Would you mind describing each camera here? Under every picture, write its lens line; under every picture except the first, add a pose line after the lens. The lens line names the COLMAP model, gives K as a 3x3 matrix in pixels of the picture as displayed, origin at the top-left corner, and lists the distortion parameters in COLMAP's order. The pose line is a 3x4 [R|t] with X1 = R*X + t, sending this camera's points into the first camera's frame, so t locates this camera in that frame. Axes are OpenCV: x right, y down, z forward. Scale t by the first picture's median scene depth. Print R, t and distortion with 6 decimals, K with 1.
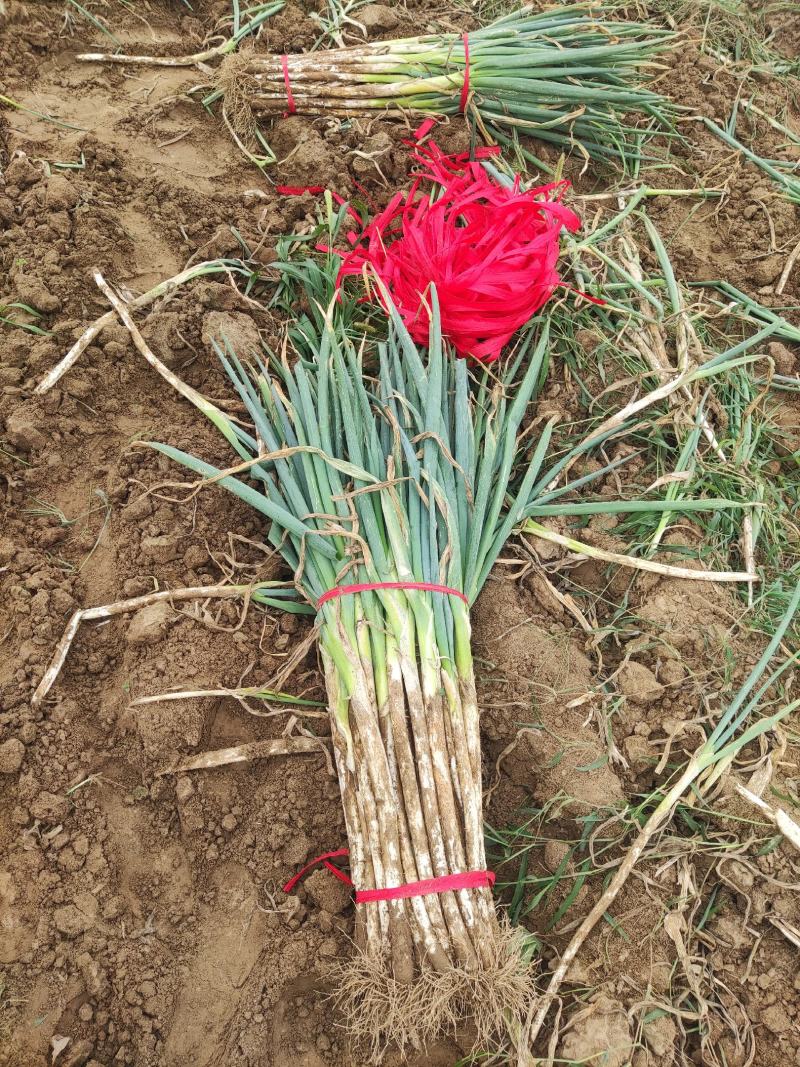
lens RADIAL K [[854.3, 0, 400.0], [0, 854.3, 533.5], [0, 0, 1]] dist [0.079399, -0.108463]
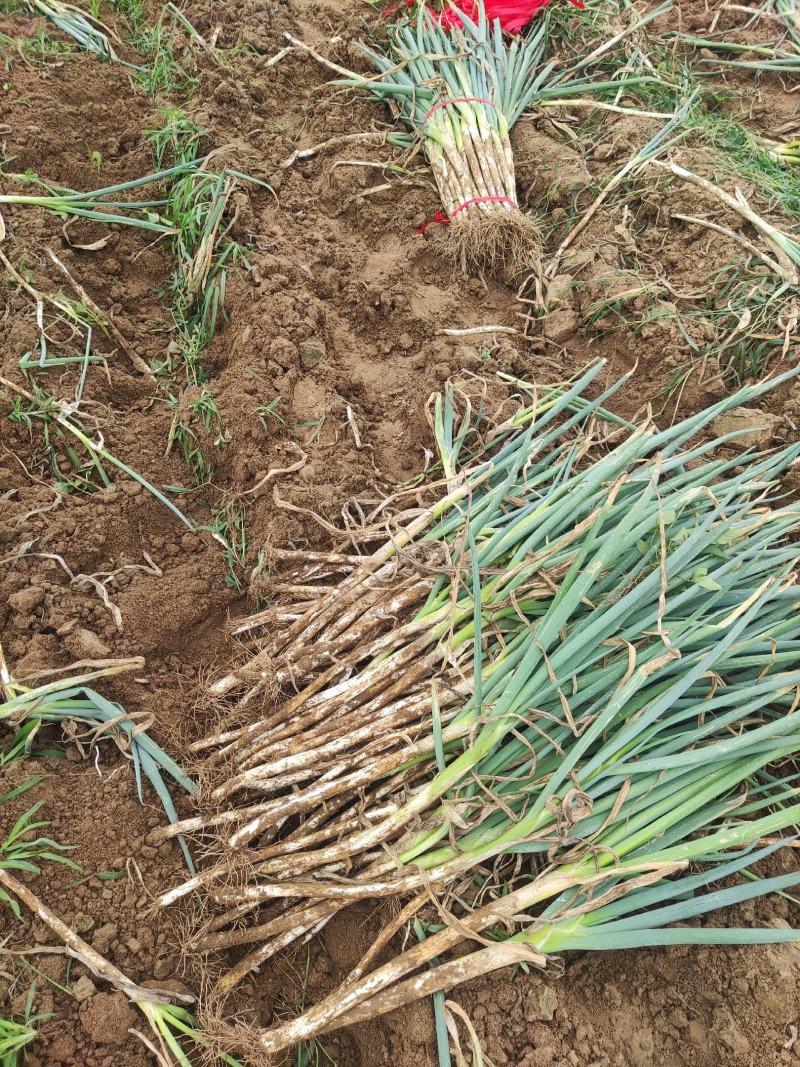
lens RADIAL K [[854.3, 0, 400.0], [0, 854.3, 533.5], [0, 0, 1]] dist [0.079399, -0.108463]
pose [[0.992580, -0.060495, -0.105481, -0.002595], [0.049257, 0.993138, -0.106071, 1.226327], [0.111174, 0.100088, 0.988748, -0.814132]]
